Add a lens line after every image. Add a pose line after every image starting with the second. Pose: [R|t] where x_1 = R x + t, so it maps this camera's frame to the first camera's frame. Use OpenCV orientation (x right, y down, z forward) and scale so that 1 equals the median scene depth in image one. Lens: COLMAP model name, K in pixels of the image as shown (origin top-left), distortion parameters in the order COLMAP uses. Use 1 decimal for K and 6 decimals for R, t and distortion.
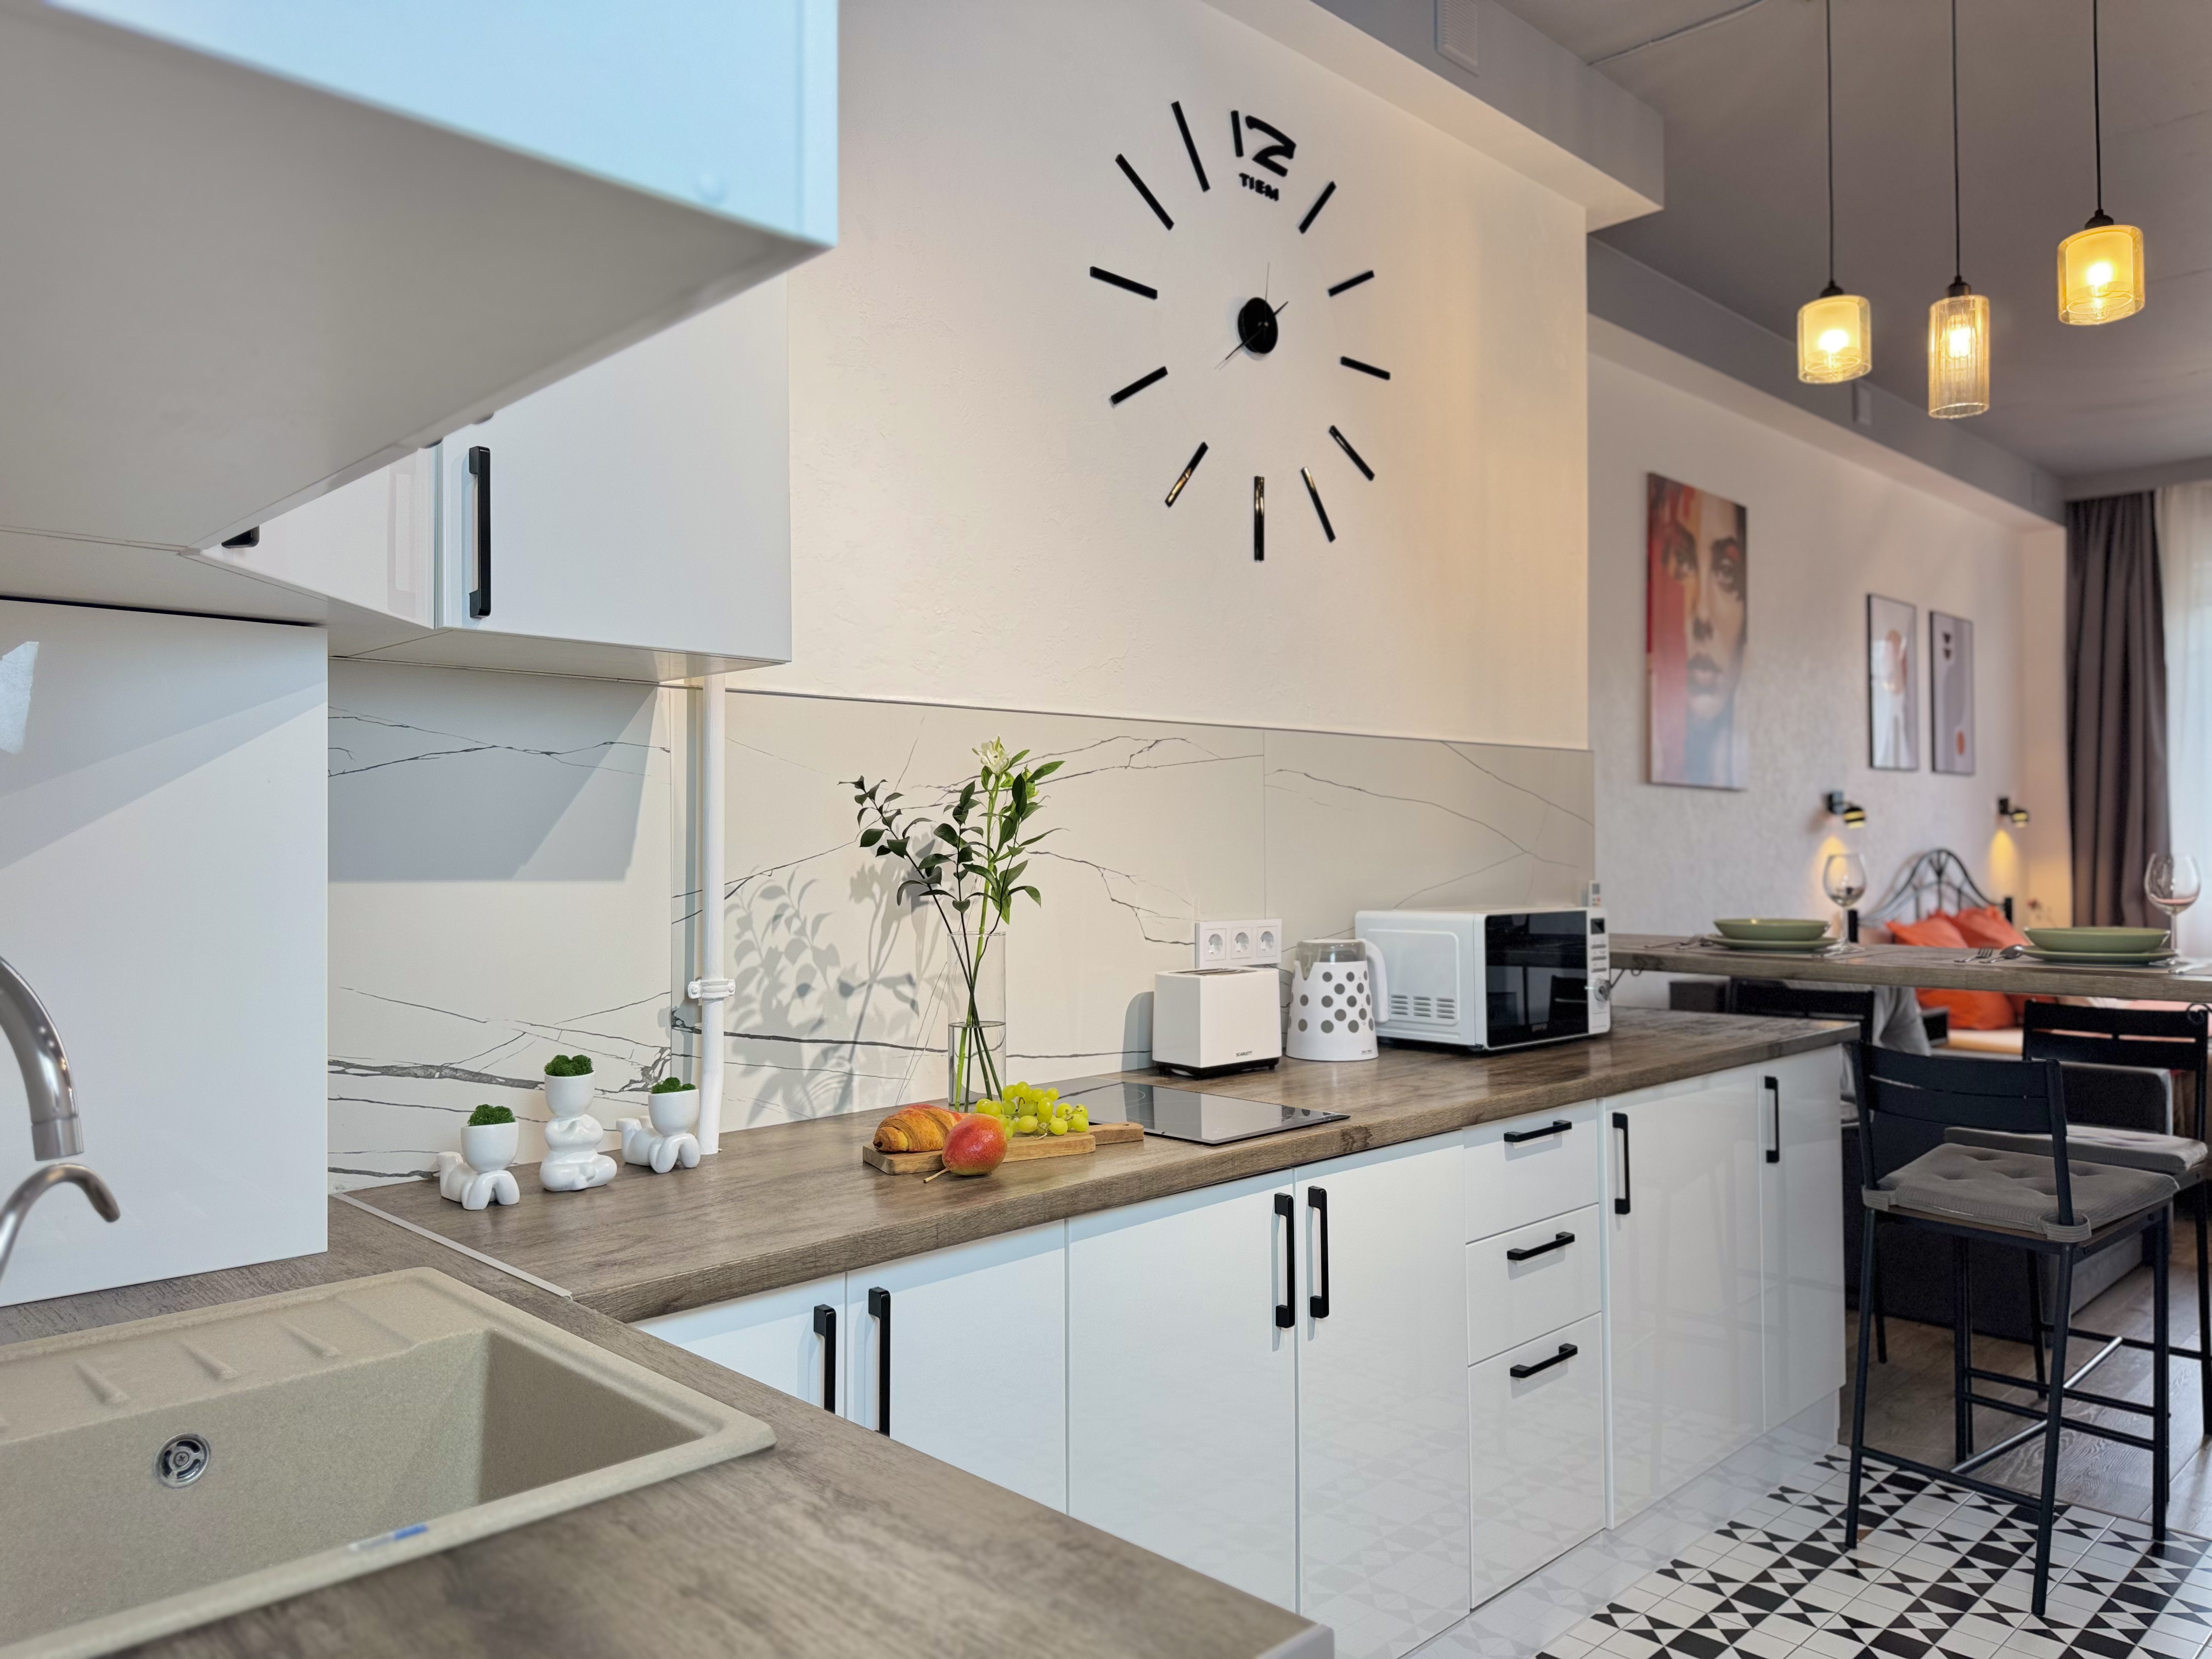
lens RADIAL K [[1625.5, 0, 1062.5], [0, 1625.5, 831.9], [0, 0, 1]] dist [0.074183, -0.125923]
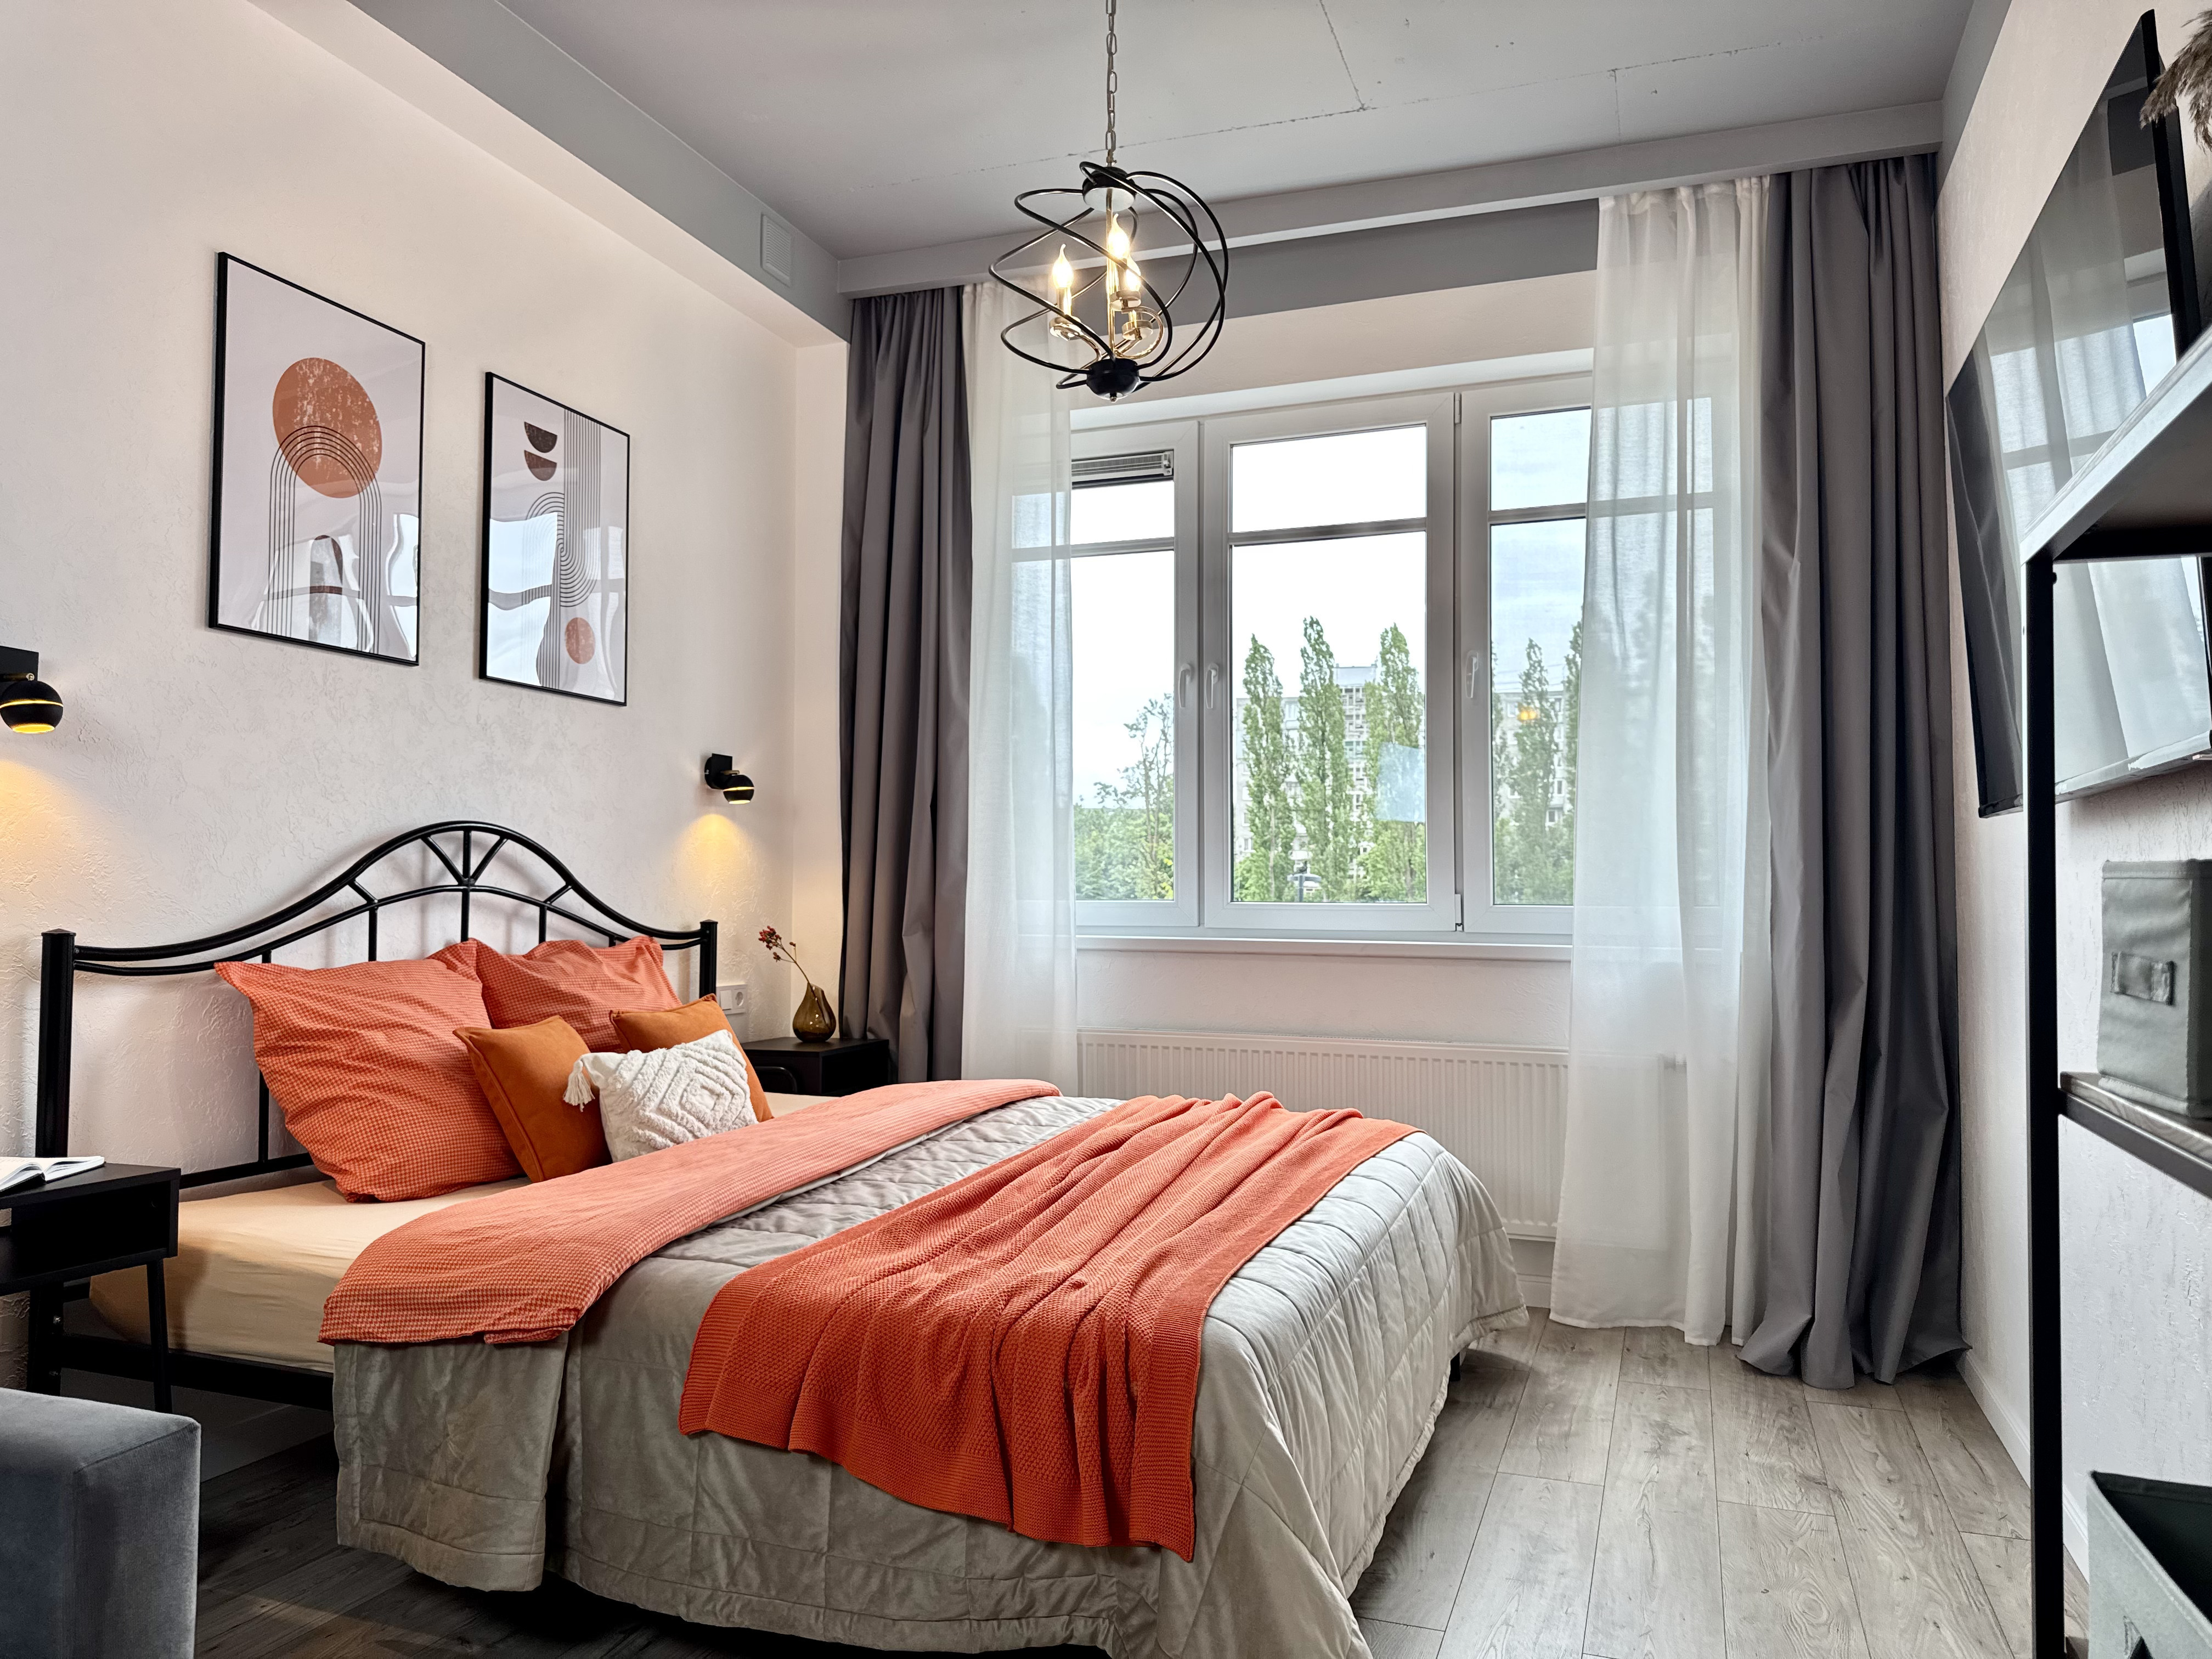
lens RADIAL K [[1562.9, 0, 1115.9], [0, 1562.9, 836.4], [0, 0, 1]] dist [0.071128, -0.120559]
pose [[0.895758, 0.031159, 0.443449, 0.533159], [-0.016198, 0.999166, -0.037488, 0.032196], [-0.444247, 0.026397, 0.895515, 0.503359]]
